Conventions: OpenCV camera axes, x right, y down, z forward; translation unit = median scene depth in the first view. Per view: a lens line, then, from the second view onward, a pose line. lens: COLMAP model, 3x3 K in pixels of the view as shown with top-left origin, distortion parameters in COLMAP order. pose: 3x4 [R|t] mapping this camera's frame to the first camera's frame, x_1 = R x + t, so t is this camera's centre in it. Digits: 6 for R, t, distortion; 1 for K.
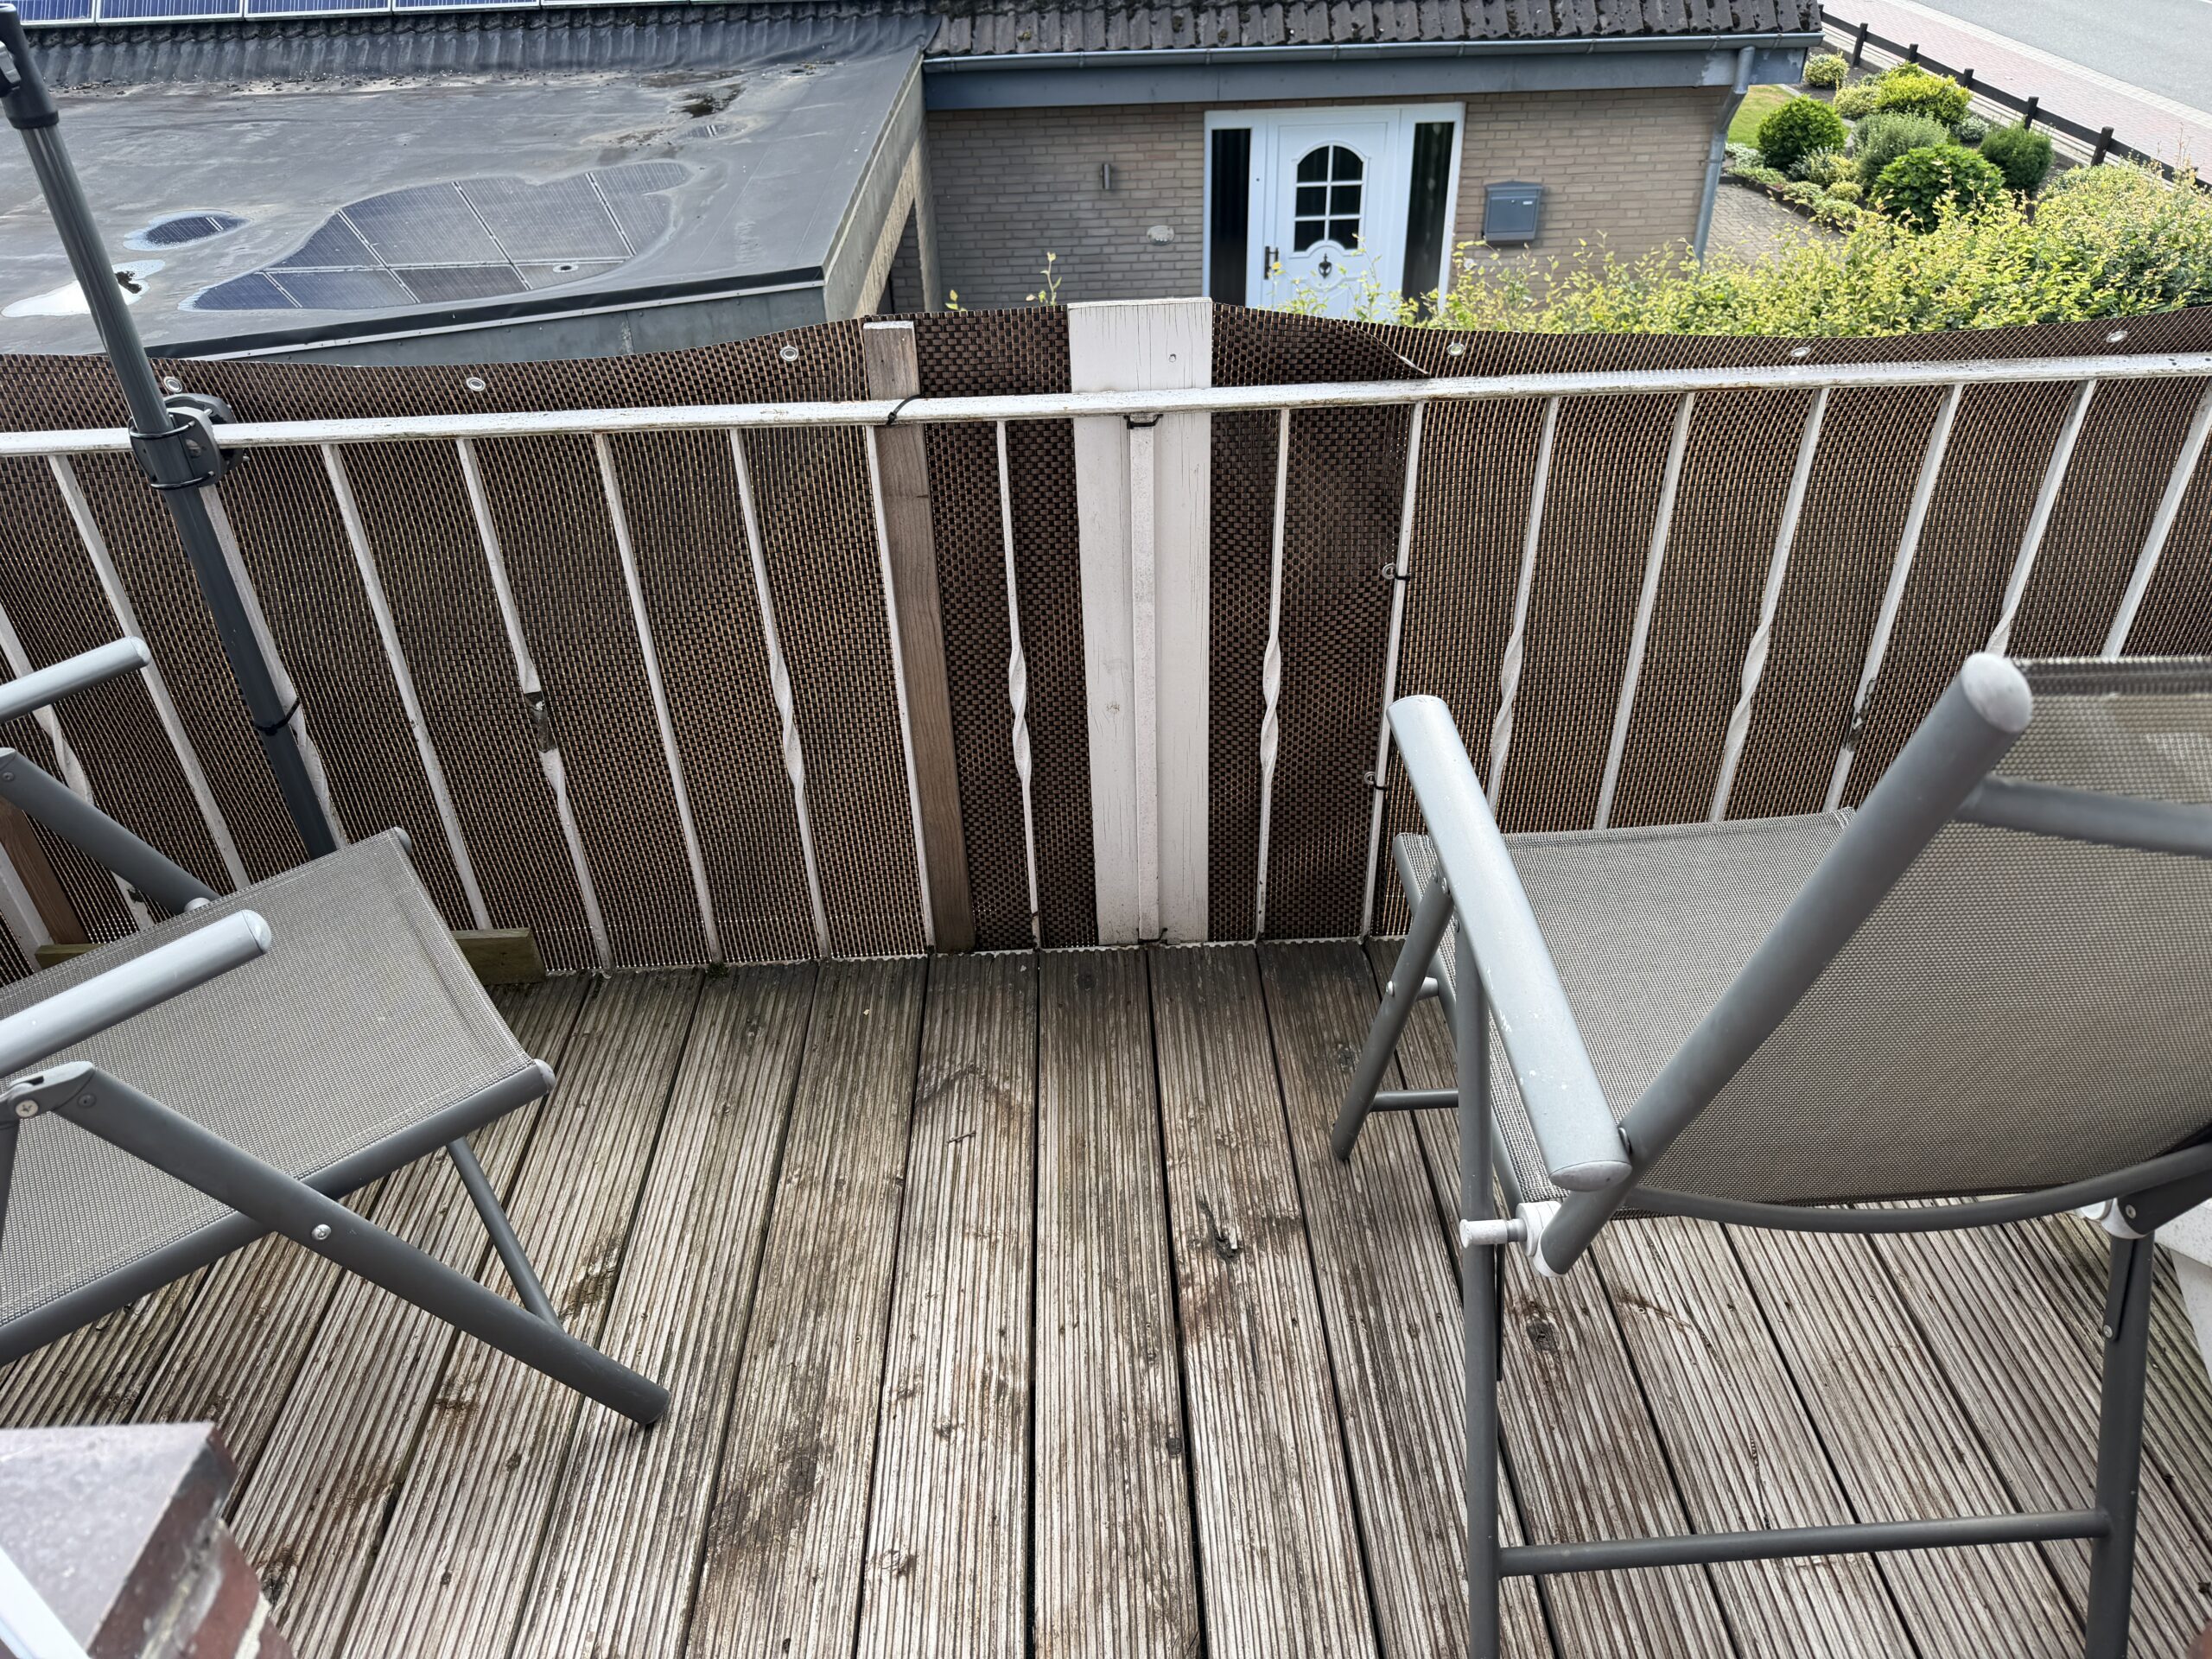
lens RADIAL K [[1542.3, 0, 1106.0], [0, 1542.3, 829.5], [0, 0, 1]] dist [0.008268, 0.002055]
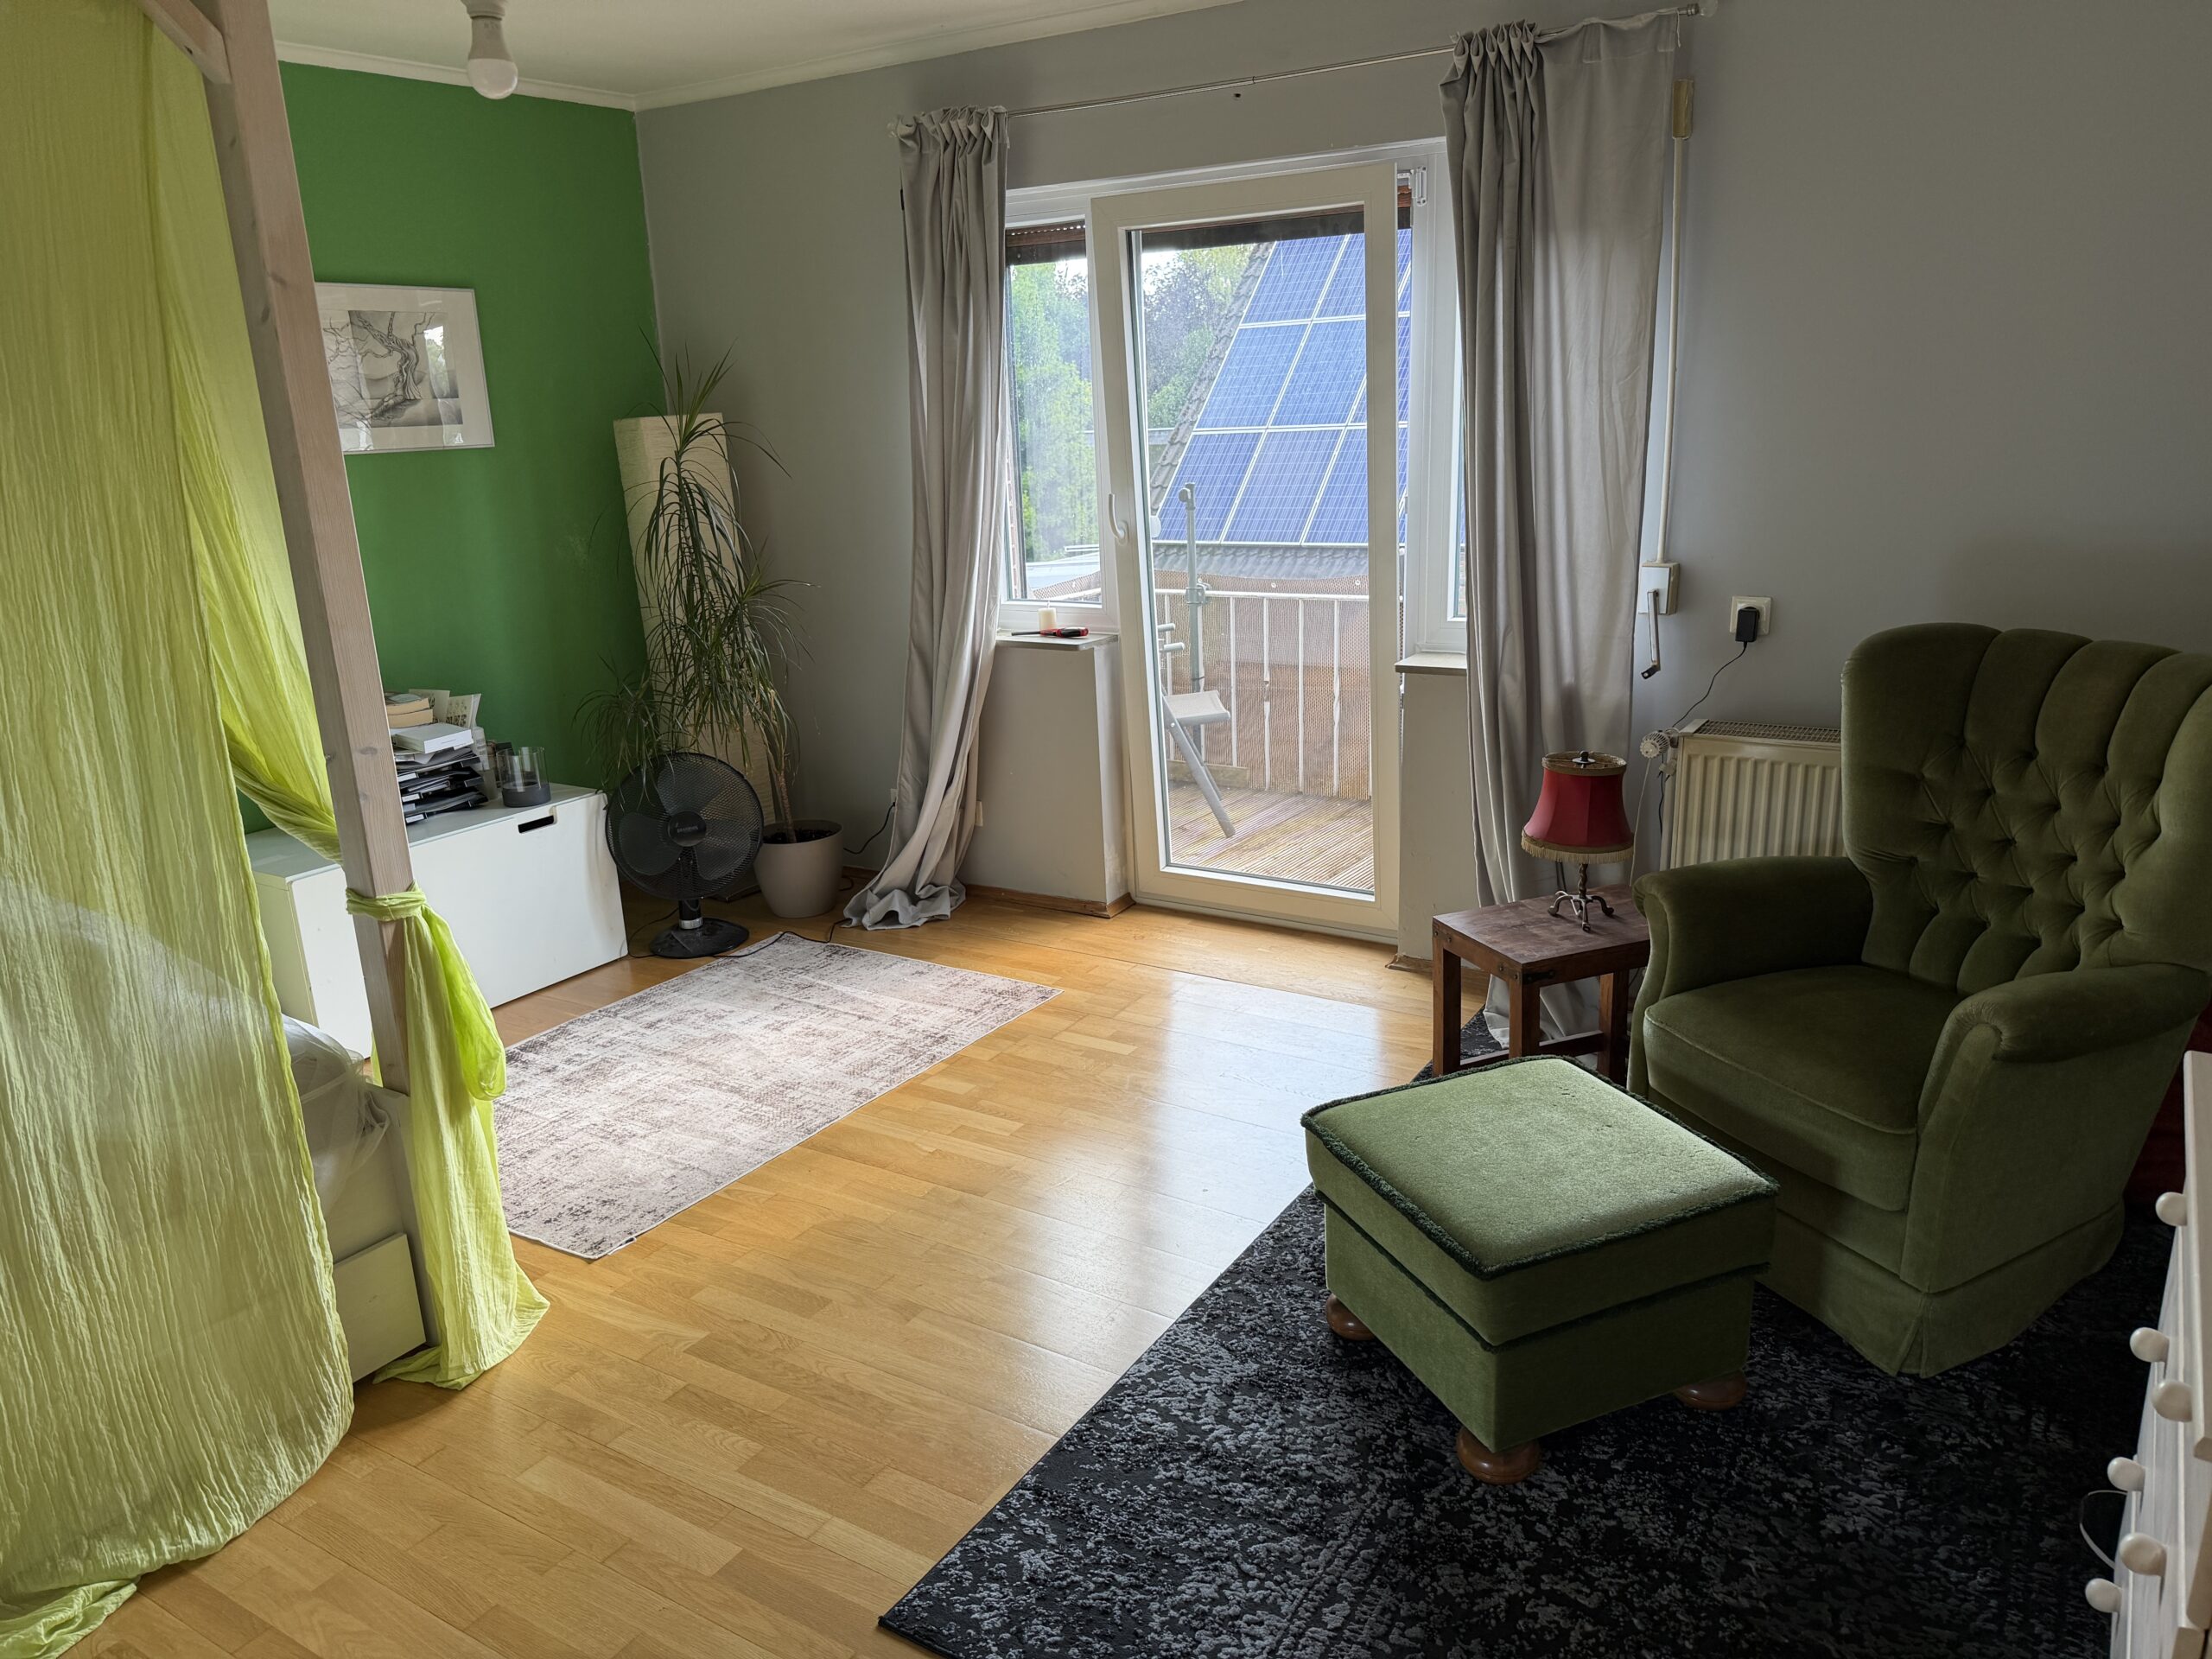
lens RADIAL K [[1542.3, 0, 1106.0], [0, 1542.3, 829.5], [0, 0, 1]] dist [0.008268, 0.002055]
pose [[0.824970, 0.145278, -0.546185, 1.275368], [-0.311981, 0.922879, -0.225748, 1.137683], [0.471267, 0.356635, 0.806672, -1.812346]]
